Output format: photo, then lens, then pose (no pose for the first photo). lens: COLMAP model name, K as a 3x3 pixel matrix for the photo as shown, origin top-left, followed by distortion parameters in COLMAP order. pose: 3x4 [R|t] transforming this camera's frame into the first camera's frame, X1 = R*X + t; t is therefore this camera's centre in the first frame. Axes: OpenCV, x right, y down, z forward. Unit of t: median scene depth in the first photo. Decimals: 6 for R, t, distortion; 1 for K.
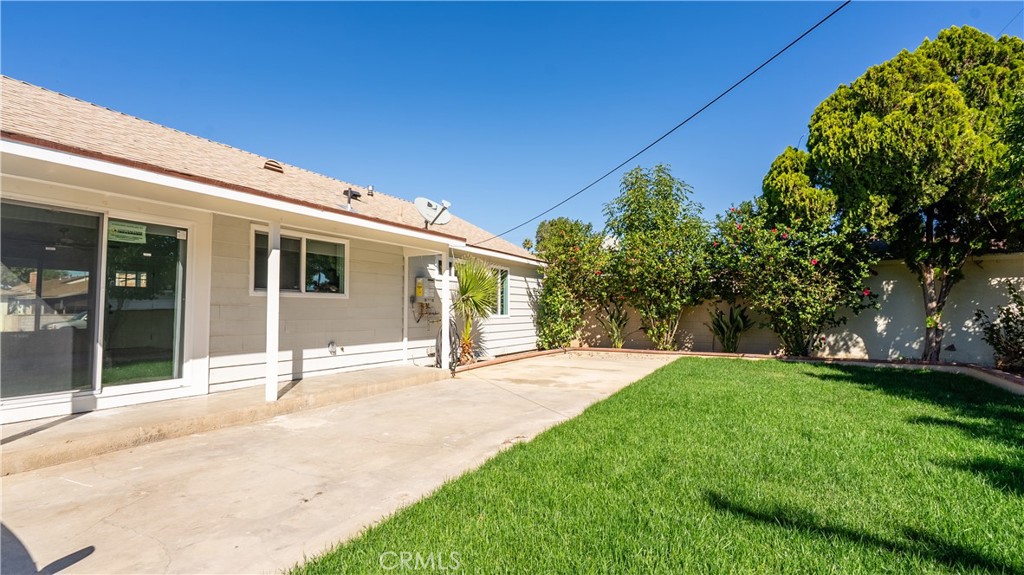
lens RADIAL K [[470.0, 0, 506.5], [0, 470.0, 292.1], [0, 0, 1]] dist [-0.001074, 0.000212]
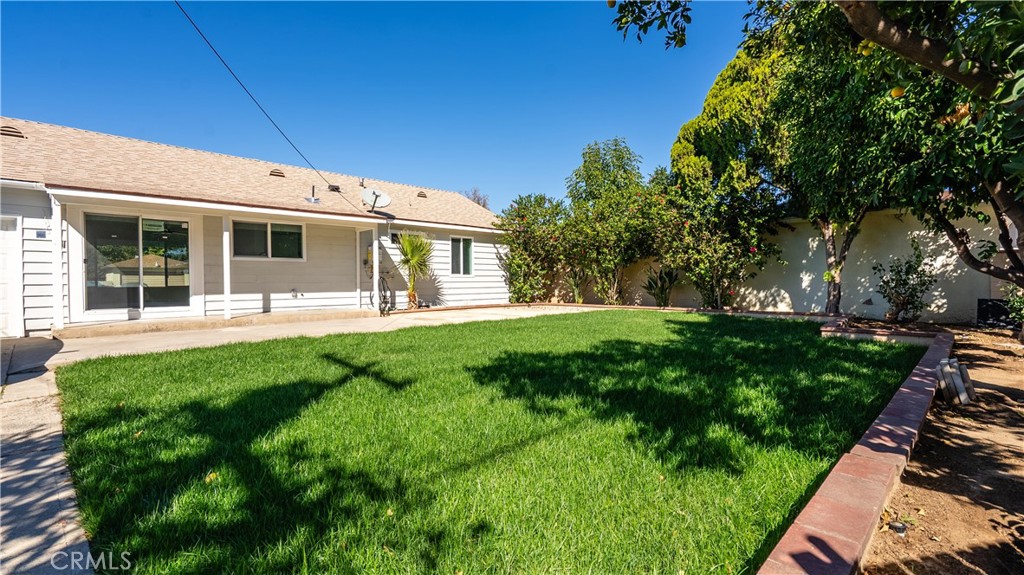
lens RADIAL K [[470.0, 0, 506.5], [0, 470.0, 292.1], [0, 0, 1]] dist [-0.001074, 0.000212]
pose [[0.959982, 0.000714, -0.280059, 0.510789], [0.017545, 0.997879, 0.062683, 0.020789], [0.279510, -0.065089, 0.957934, -0.197074]]
